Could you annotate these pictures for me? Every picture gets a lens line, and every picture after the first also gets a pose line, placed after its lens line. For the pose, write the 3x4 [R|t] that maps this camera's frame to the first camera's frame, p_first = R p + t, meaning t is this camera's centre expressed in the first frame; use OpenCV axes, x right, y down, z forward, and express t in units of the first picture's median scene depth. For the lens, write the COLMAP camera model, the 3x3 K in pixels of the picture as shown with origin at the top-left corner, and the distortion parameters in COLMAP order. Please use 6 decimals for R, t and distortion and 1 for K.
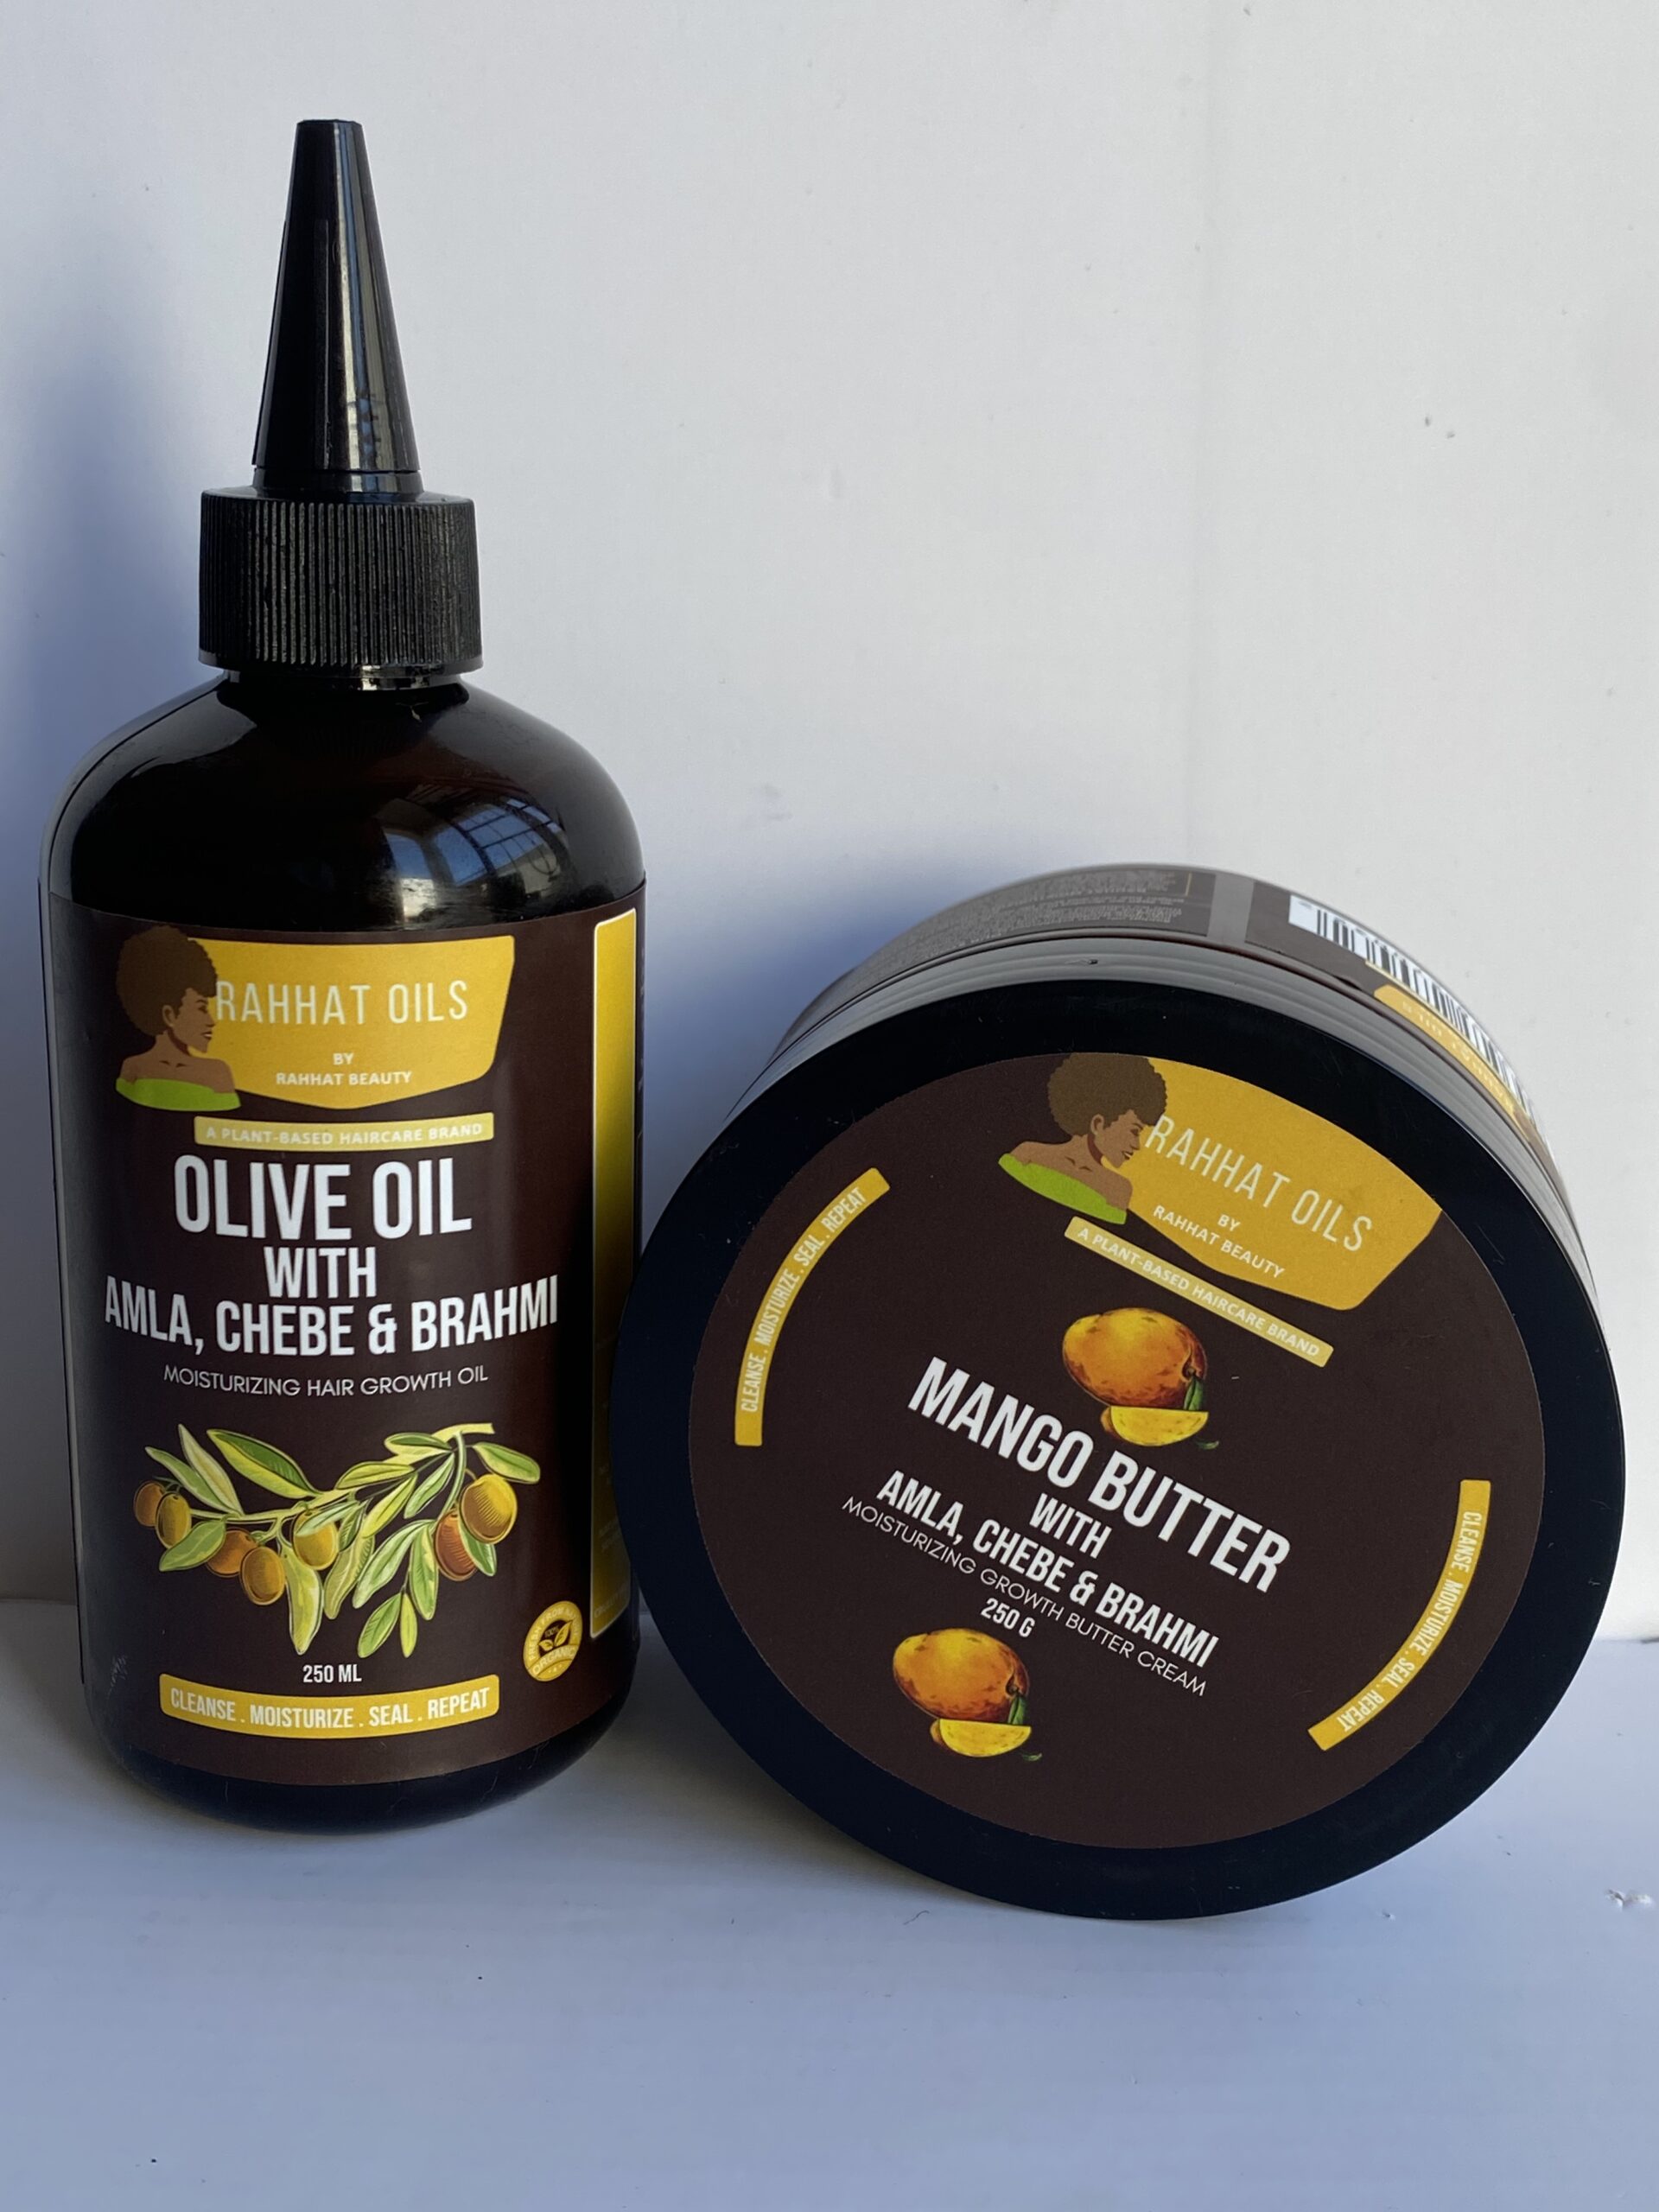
lens RADIAL K [[2560.8, 0, 813.6], [0, 2560.8, 1090.7], [0, 0, 1]] dist [0.161228, 0.000000]
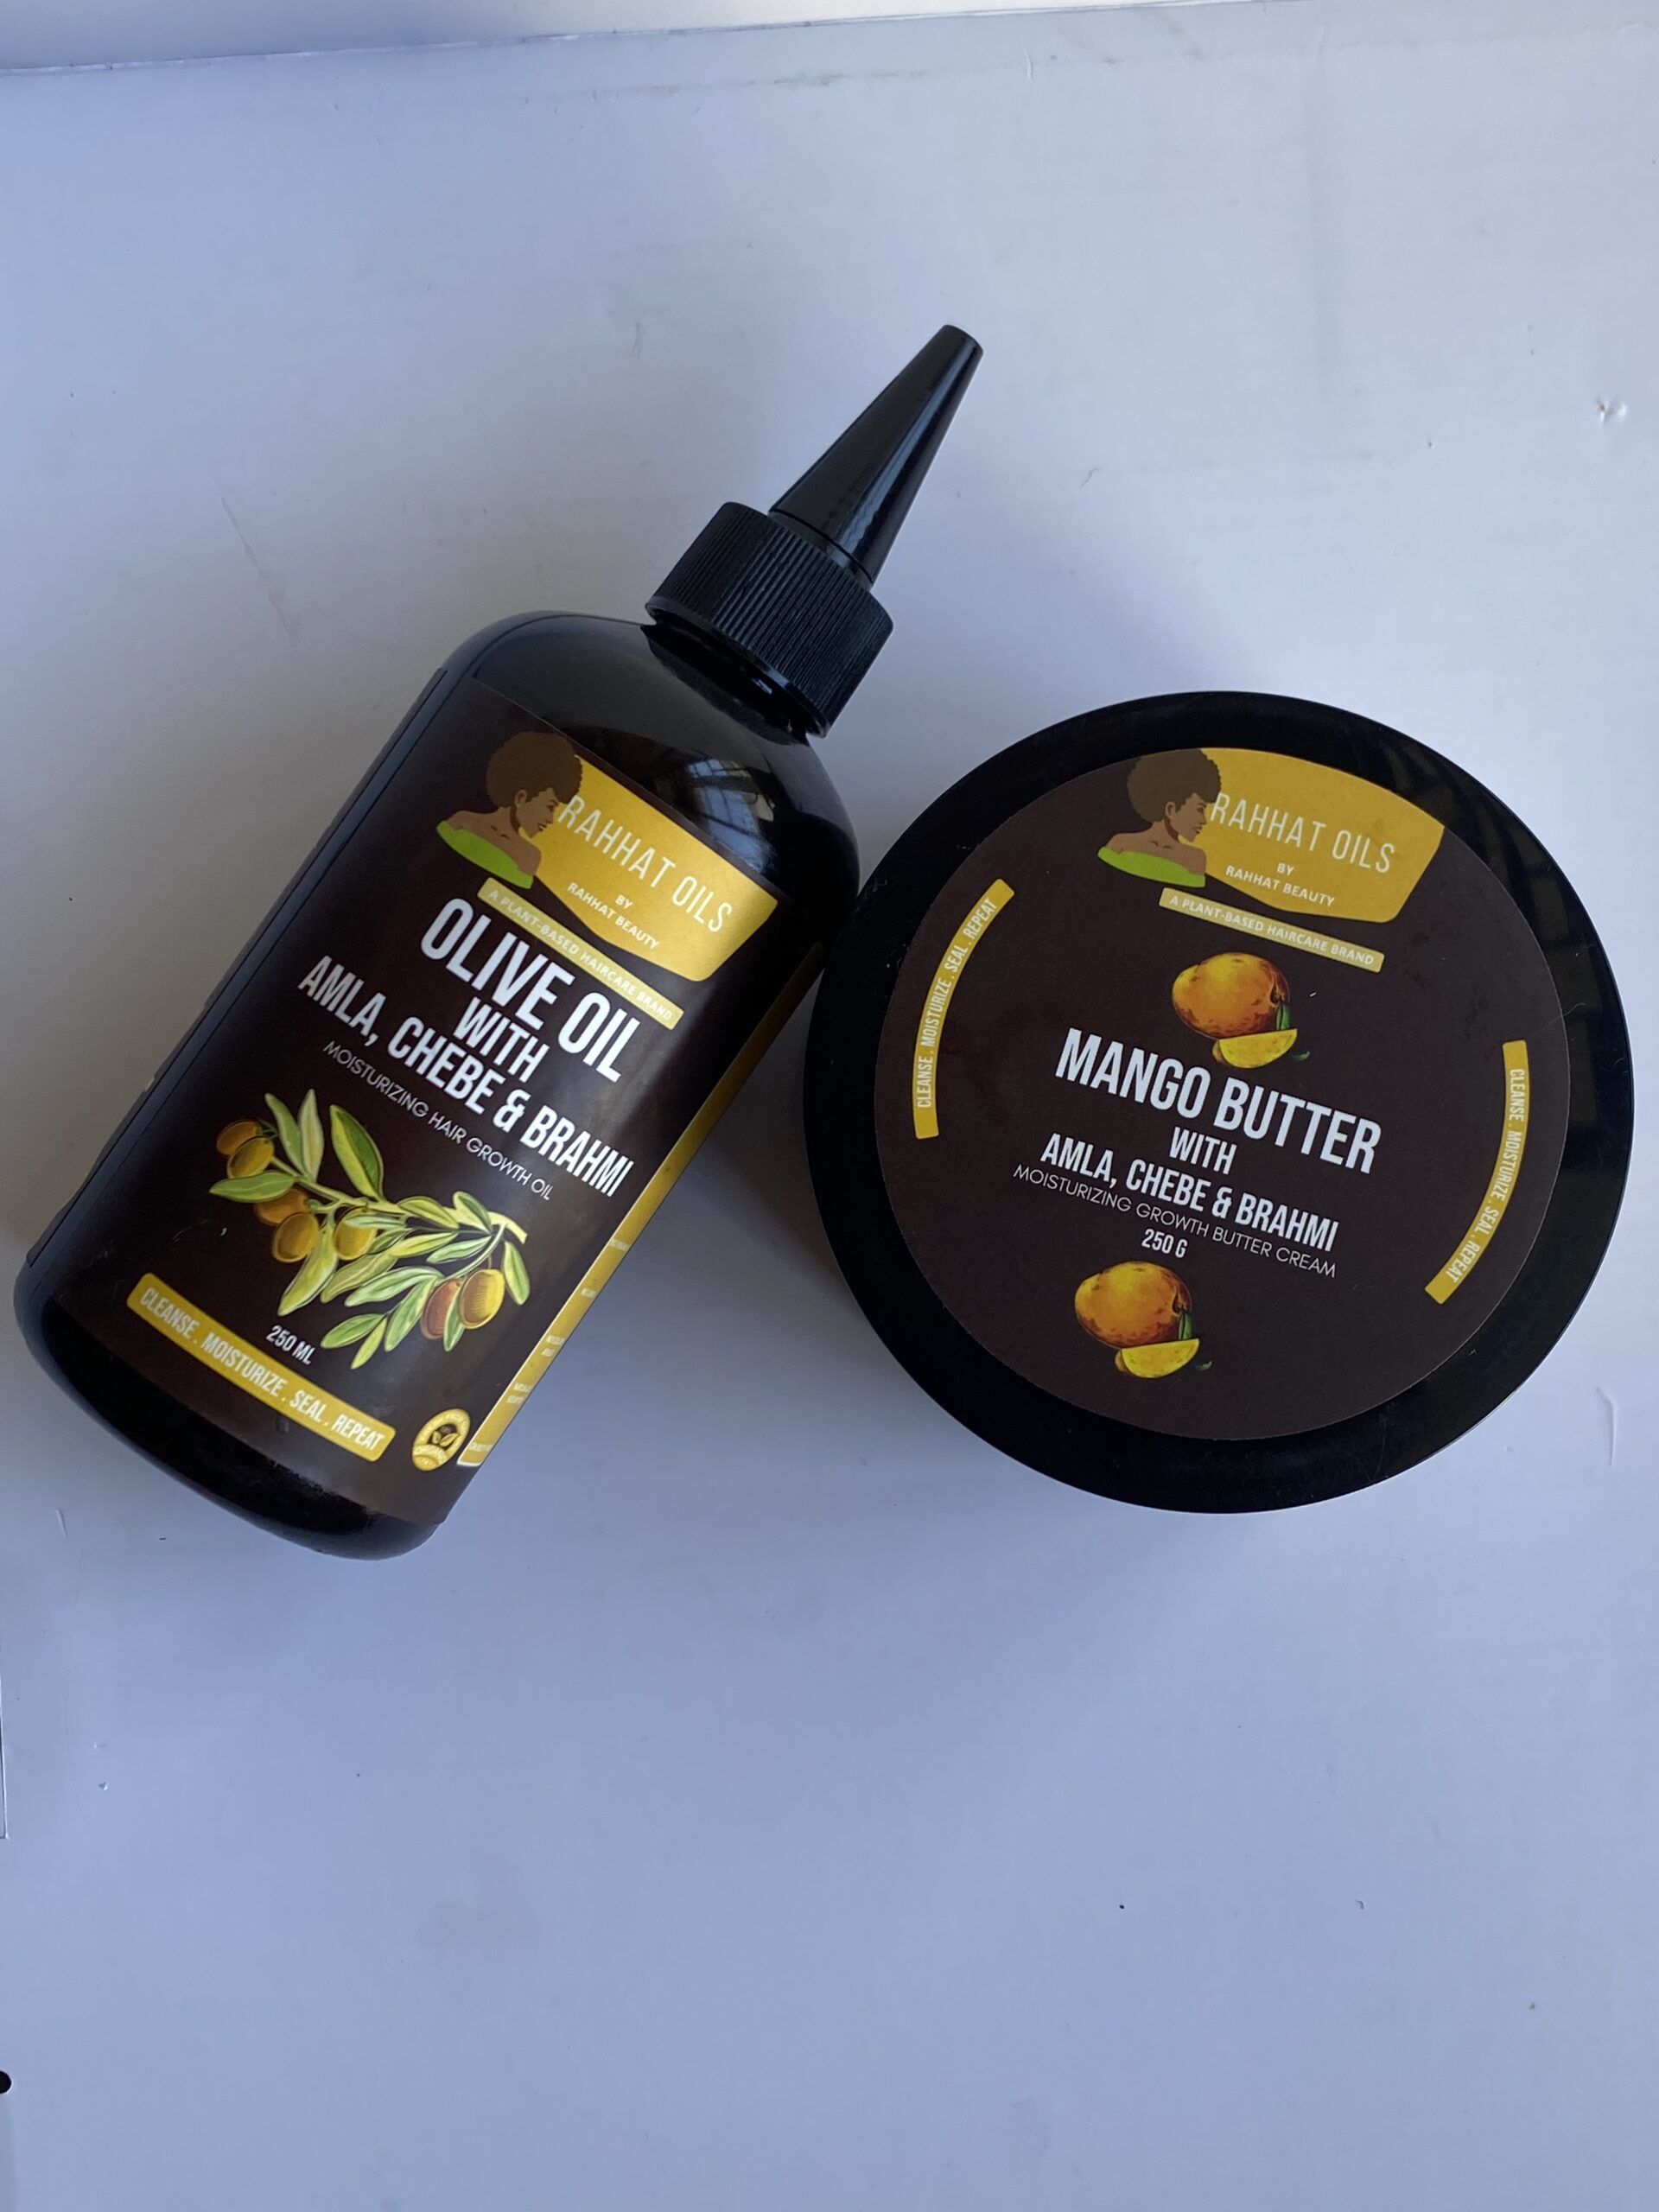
lens RADIAL K [[2607.0, 0, 852.1], [0, 2607.0, 1082.1], [0, 0, 1]] dist [0.152352, 0.000000]
pose [[0.829537, 0.544490, 0.124089, -0.192236], [-0.495268, 0.819958, -0.287015, 0.349055], [-0.258025, 0.176632, 0.949855, -0.195428]]
